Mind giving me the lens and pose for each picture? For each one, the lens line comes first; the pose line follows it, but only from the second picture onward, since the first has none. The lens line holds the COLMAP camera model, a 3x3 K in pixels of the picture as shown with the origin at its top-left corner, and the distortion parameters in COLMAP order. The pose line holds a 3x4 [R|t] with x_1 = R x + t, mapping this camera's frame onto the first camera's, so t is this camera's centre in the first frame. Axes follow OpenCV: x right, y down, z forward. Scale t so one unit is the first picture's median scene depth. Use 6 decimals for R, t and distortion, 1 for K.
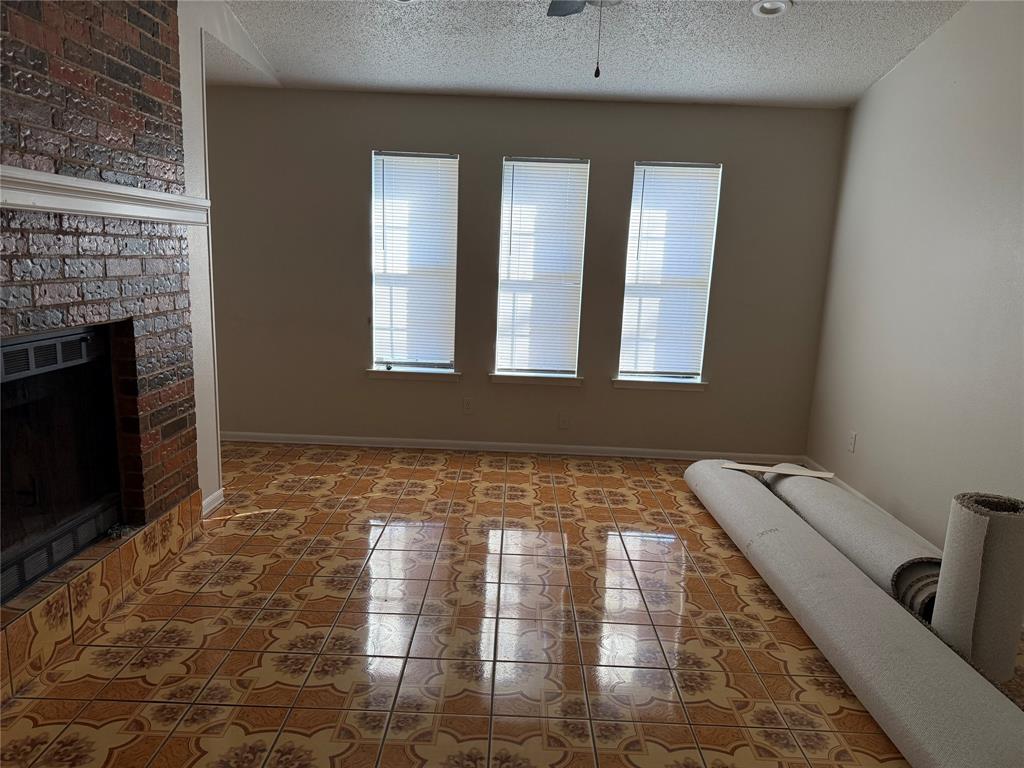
lens RADIAL K [[716.0, 0, 509.8], [0, 716.0, 388.1], [0, 0, 1]] dist [-0.002382, -0.009875]
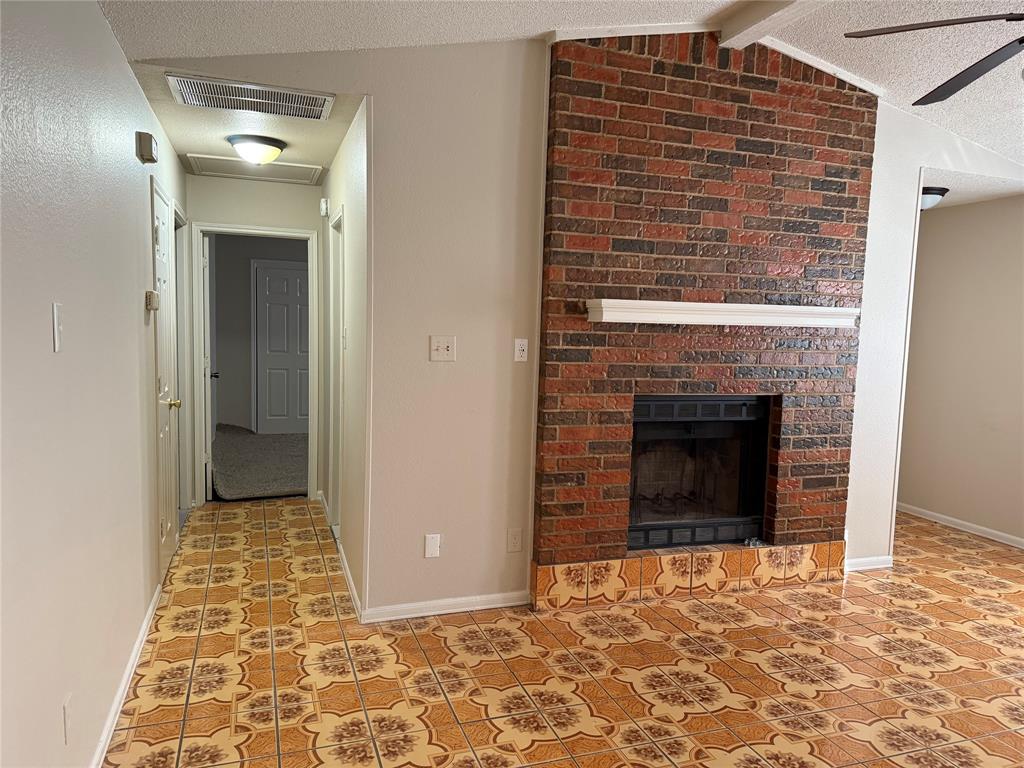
lens RADIAL K [[716.0, 0, 513.0], [0, 716.0, 381.5], [0, 0, 1]] dist [-0.002382, -0.009875]
pose [[0.345919, 0.054903, -0.936657, 0.594118], [-0.187960, 0.982105, -0.011849, -0.005325], [0.919245, 0.180153, 0.350049, 0.013187]]
